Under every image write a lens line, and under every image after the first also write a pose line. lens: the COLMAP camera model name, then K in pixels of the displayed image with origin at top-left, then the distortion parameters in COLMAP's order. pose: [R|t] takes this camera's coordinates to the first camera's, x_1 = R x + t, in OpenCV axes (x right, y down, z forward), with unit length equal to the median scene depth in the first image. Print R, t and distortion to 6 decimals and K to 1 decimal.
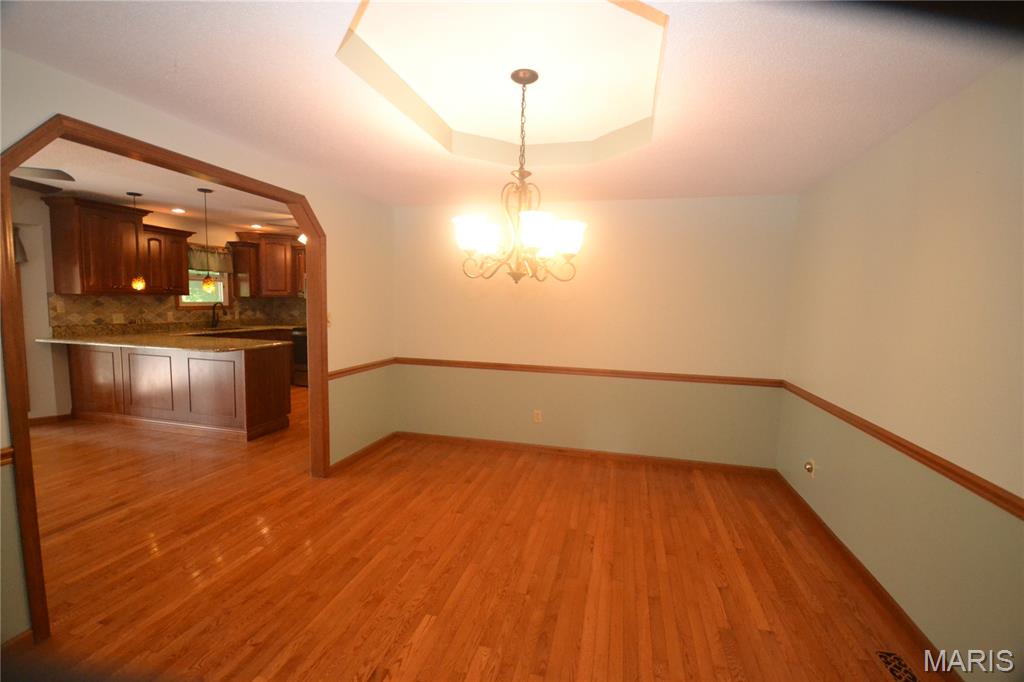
lens RADIAL K [[455.2, 0, 507.7], [0, 455.2, 342.6], [0, 0, 1]] dist [0.011374, -0.012441]
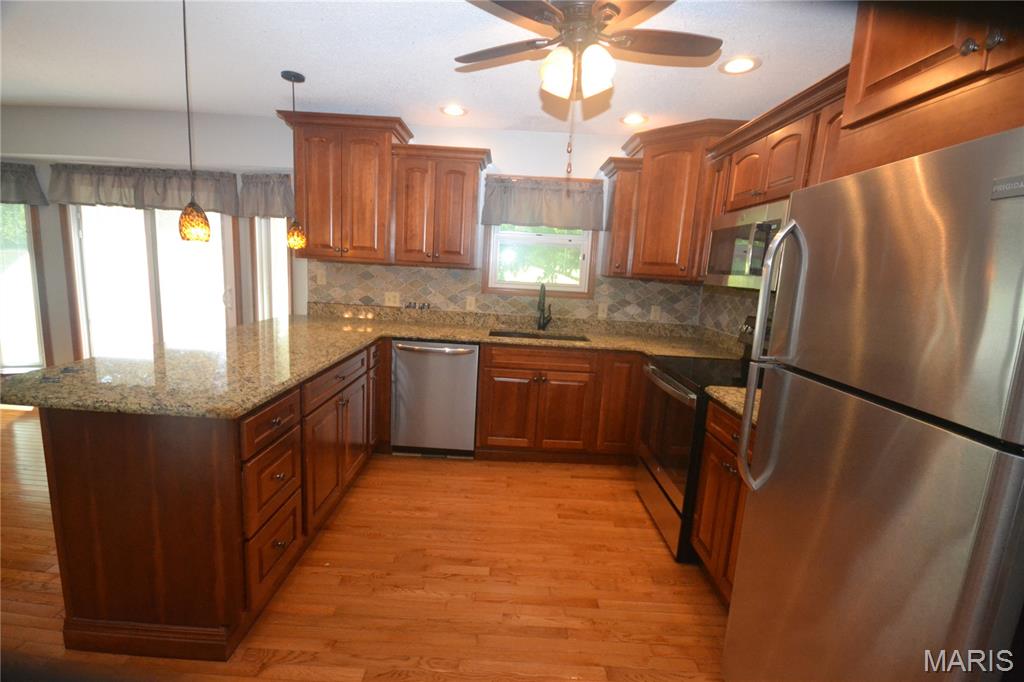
lens RADIAL K [[458.4, 0, 504.5], [0, 458.4, 342.9], [0, 0, 1]] dist [0.000904, -0.000977]
pose [[0.236791, 0.151891, -0.959614, -0.141492], [-0.141034, 0.982616, 0.120731, -0.093639], [0.961270, 0.106750, 0.254096, 0.983285]]
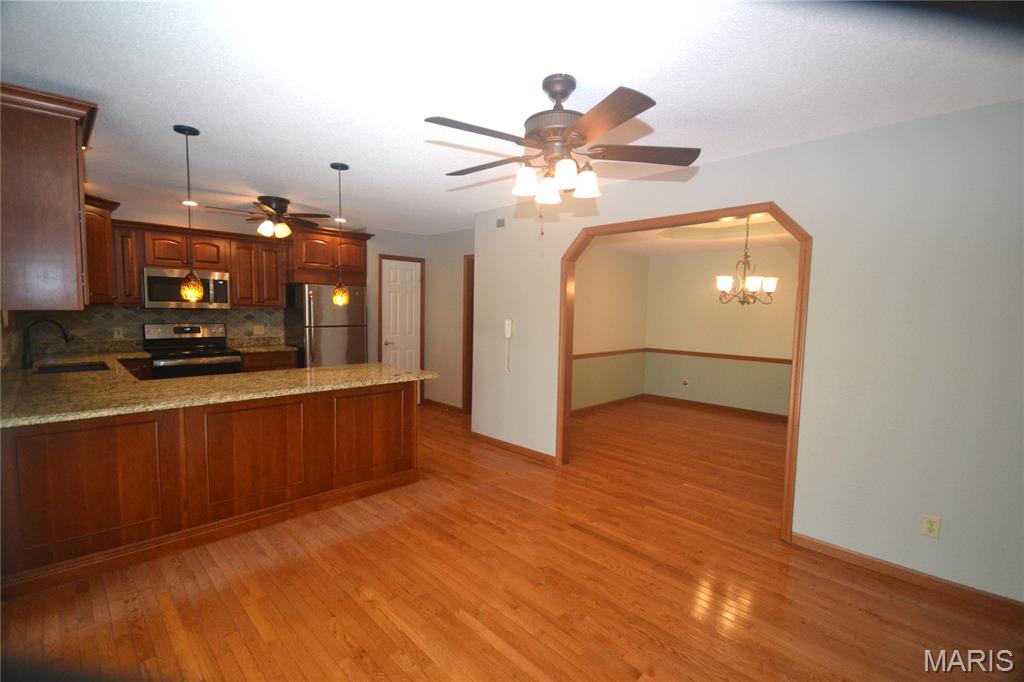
lens RADIAL K [[455.2, 0, 507.7], [0, 455.2, 342.6], [0, 0, 1]] dist [0.011374, -0.012441]
pose [[0.515786, -0.080493, 0.852927, -0.959306], [0.073274, 0.996073, 0.049692, -0.057203], [-0.853578, 0.036867, 0.519659, 0.327362]]
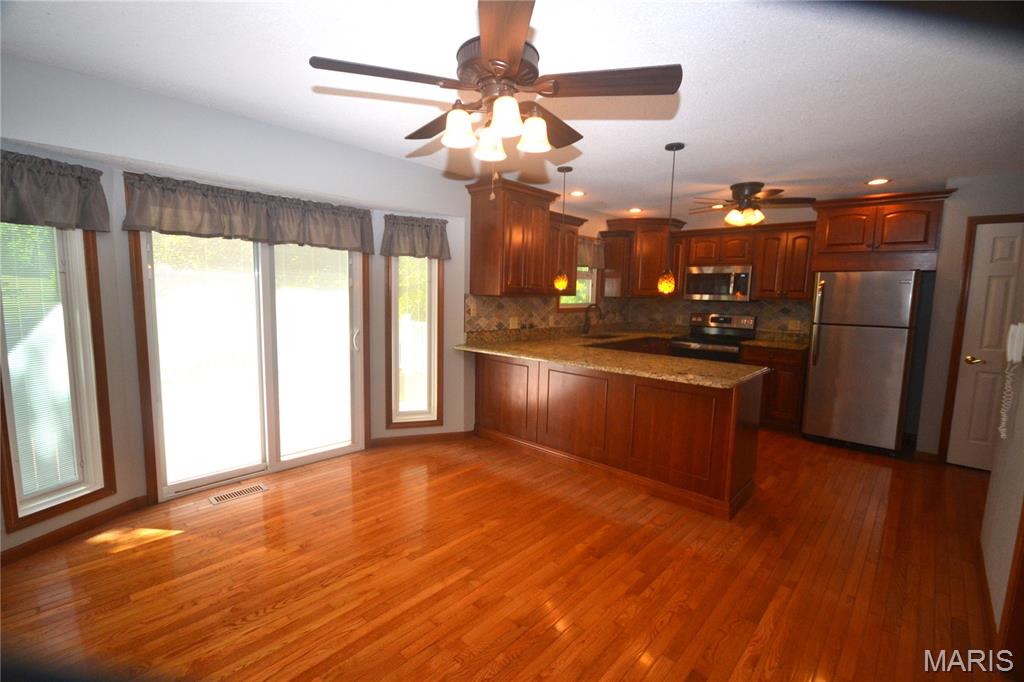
lens RADIAL K [[458.4, 0, 504.5], [0, 458.4, 342.9], [0, 0, 1]] dist [0.000904, -0.000977]
pose [[0.879755, 0.048005, -0.472998, -0.447215], [-0.044879, 0.998832, 0.017900, -0.029103], [0.473305, 0.005480, 0.880882, 0.215664]]
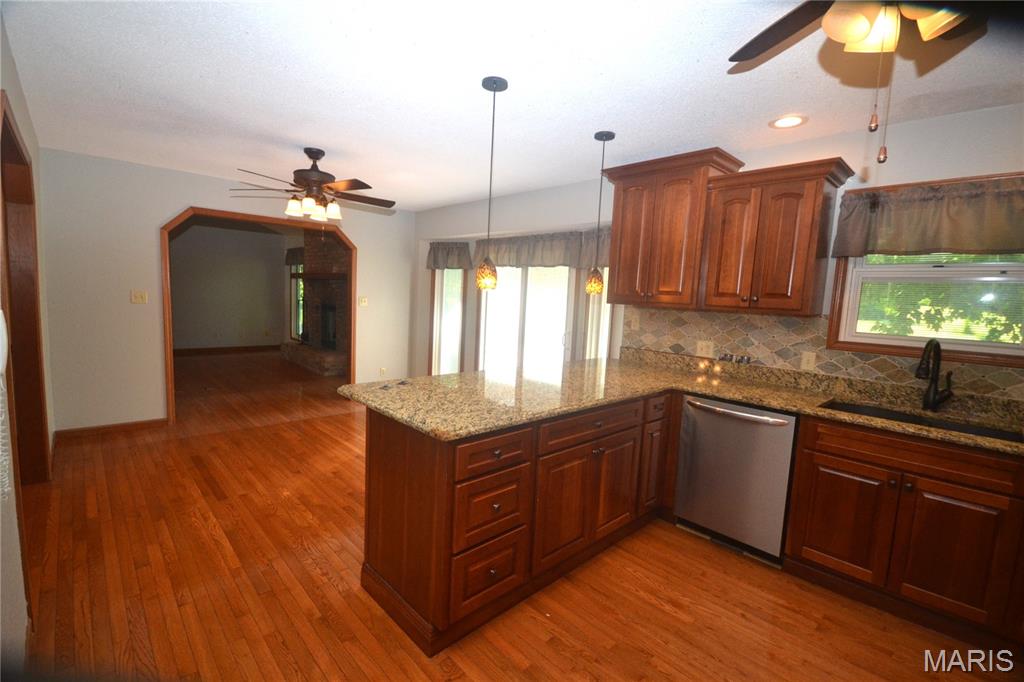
lens RADIAL K [[458.4, 0, 504.5], [0, 458.4, 342.9], [0, 0, 1]] dist [0.000904, -0.000977]
pose [[-0.537192, 0.043819, -0.842321, -0.196160], [-0.135053, 0.981296, 0.137179, -0.106564], [0.832578, 0.187449, -0.521227, 1.082075]]
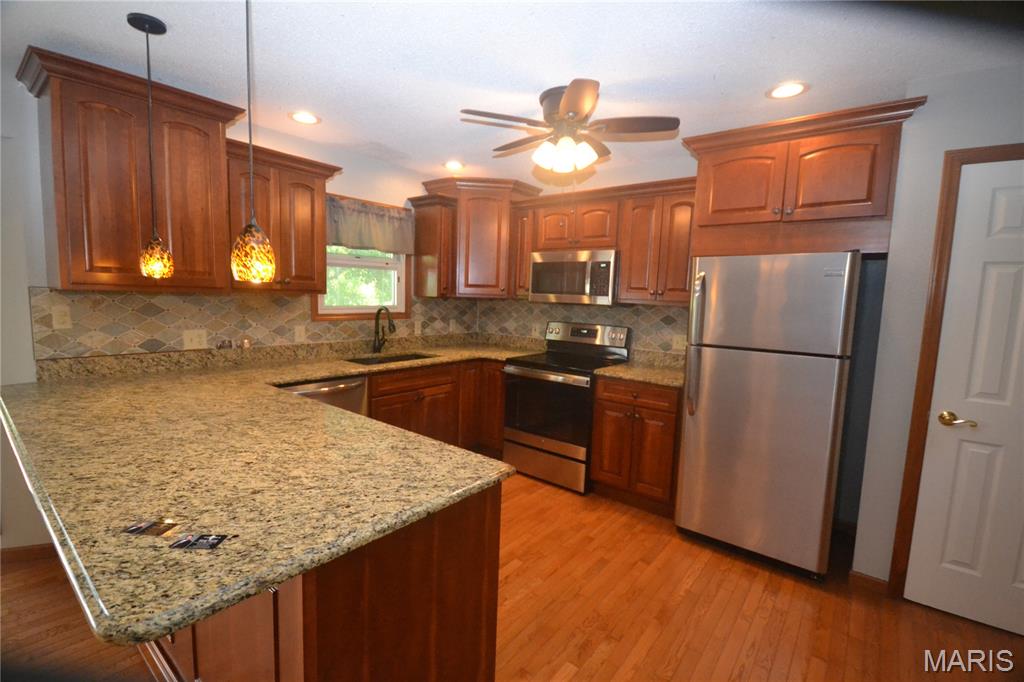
lens RADIAL K [[458.4, 0, 504.5], [0, 458.4, 342.9], [0, 0, 1]] dist [0.000904, -0.000977]
pose [[0.908547, 0.051160, -0.414639, -0.329396], [-0.050182, 0.998652, 0.013259, -0.071622], [0.414759, 0.008761, 0.909889, 0.673102]]
